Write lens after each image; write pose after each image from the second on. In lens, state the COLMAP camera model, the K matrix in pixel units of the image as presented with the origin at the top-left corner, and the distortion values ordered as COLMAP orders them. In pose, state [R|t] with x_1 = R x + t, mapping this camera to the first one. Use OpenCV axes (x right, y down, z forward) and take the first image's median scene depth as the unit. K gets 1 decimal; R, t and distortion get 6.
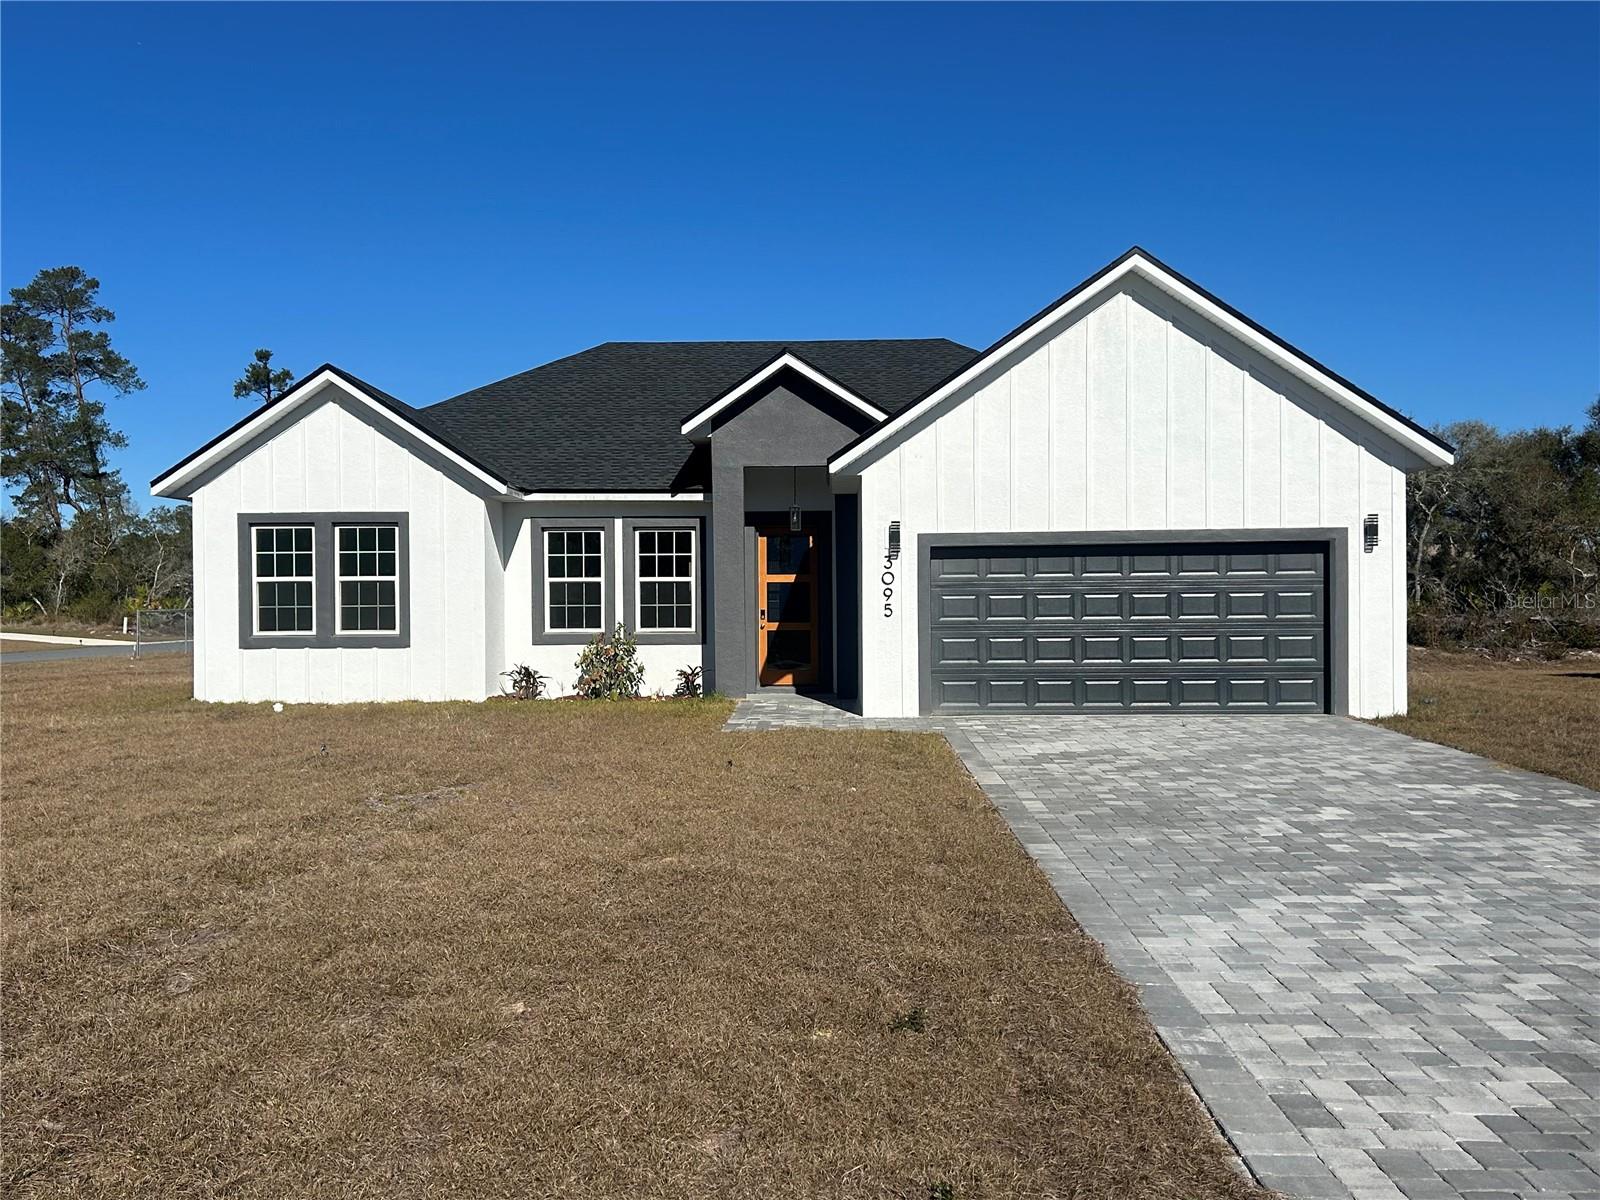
lens RADIAL K [[1495.3, 0, 803.0], [0, 1495.3, 604.5], [0, 0, 1]] dist [0.084493, -0.094722]
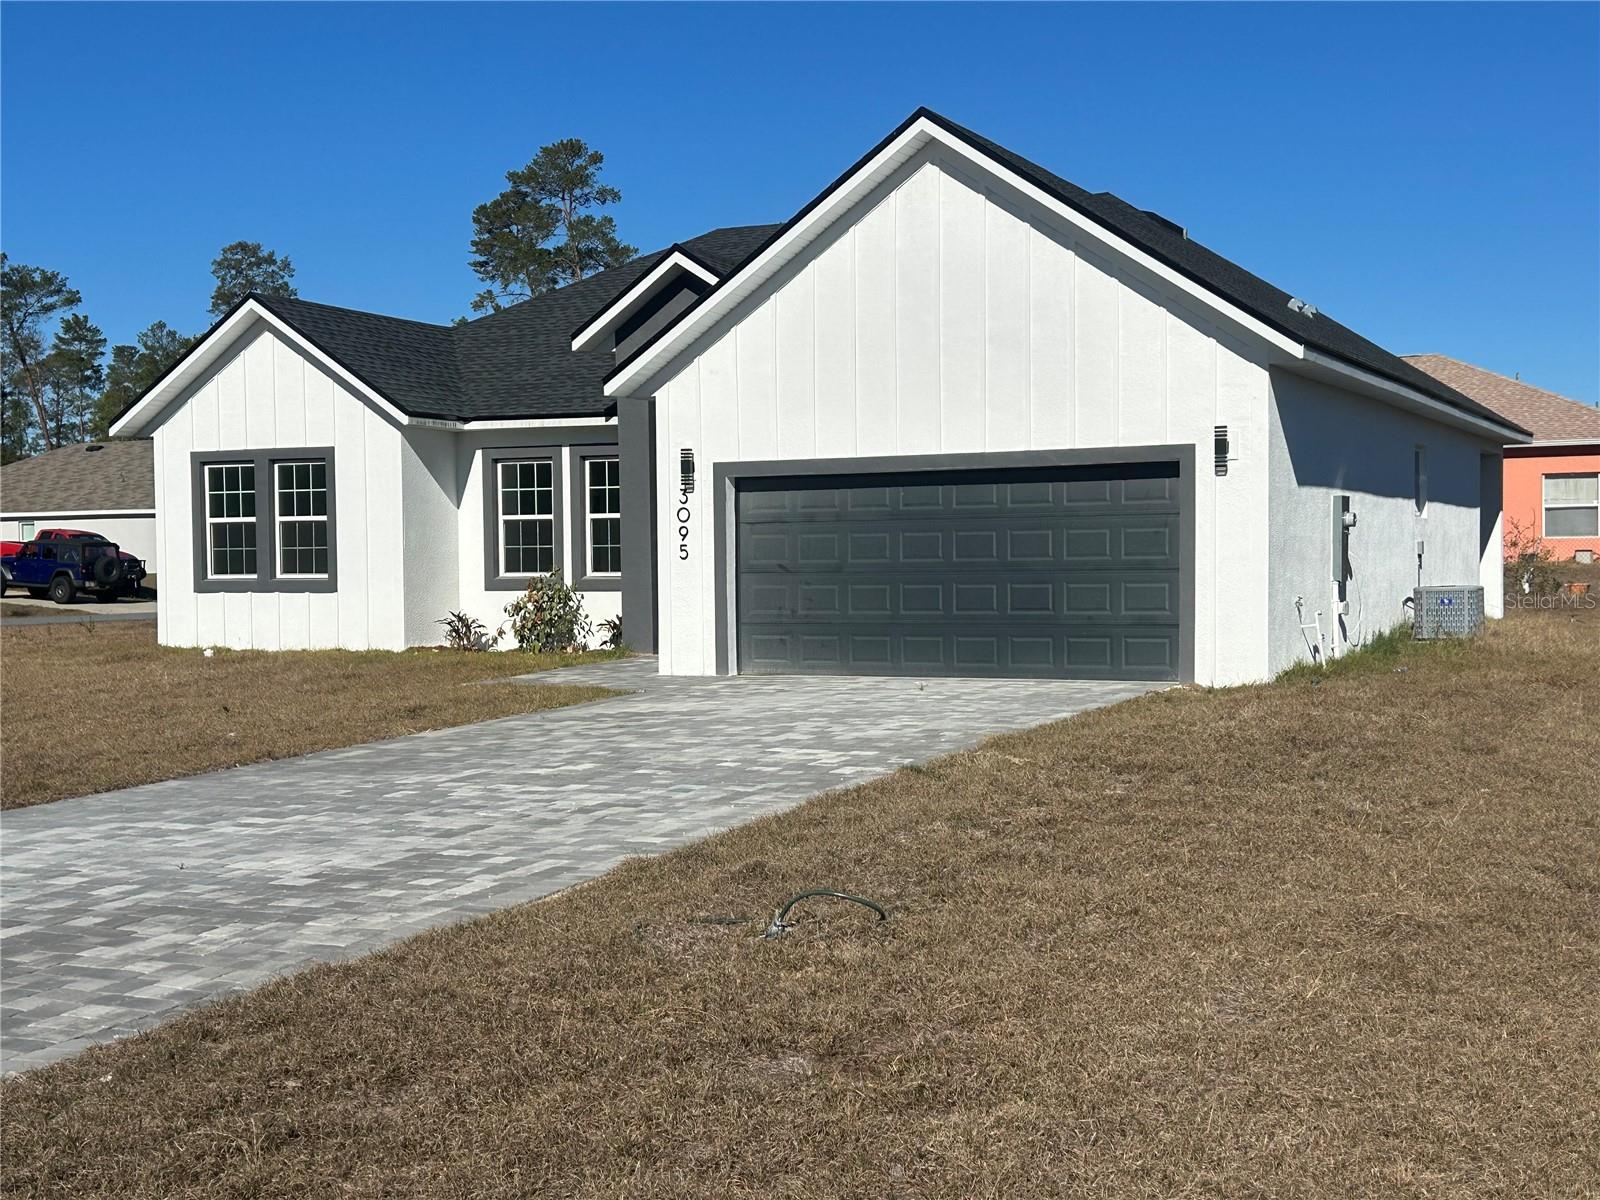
lens RADIAL K [[2080.9, 0, 800.8], [0, 2080.9, 603.4], [0, 0, 1]] dist [0.250887, -1.034060]
pose [[0.910652, 0.006360, -0.413125, 0.533887], [0.006752, 0.999519, 0.030272, -0.002113], [0.413118, -0.030357, 0.910171, -0.065196]]
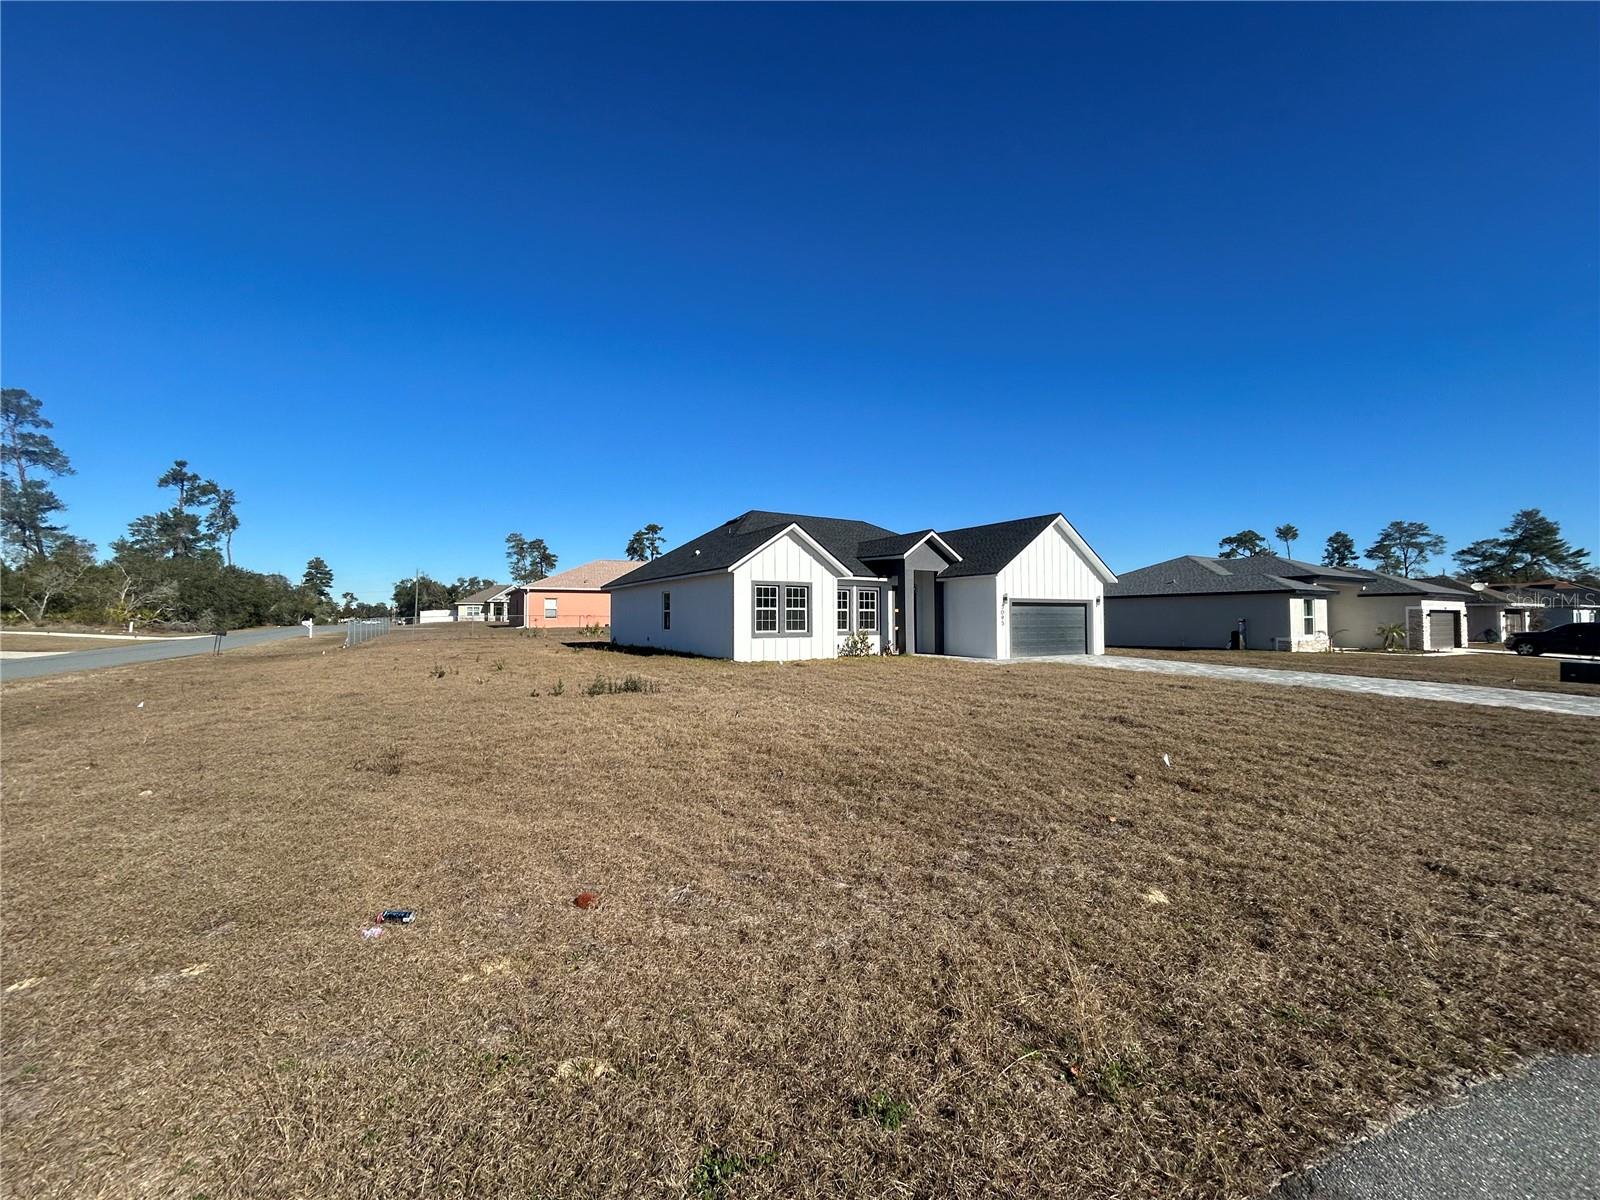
lens RADIAL K [[653.7, 0, 803.7], [0, 653.7, 576.0], [0, 0, 1]] dist [0.032236, 0.000094]
pose [[0.826498, 0.041349, 0.561419, -0.875451], [-0.006105, 0.997899, -0.064508, -0.002226], [-0.562906, 0.049888, 0.825014, 0.116675]]
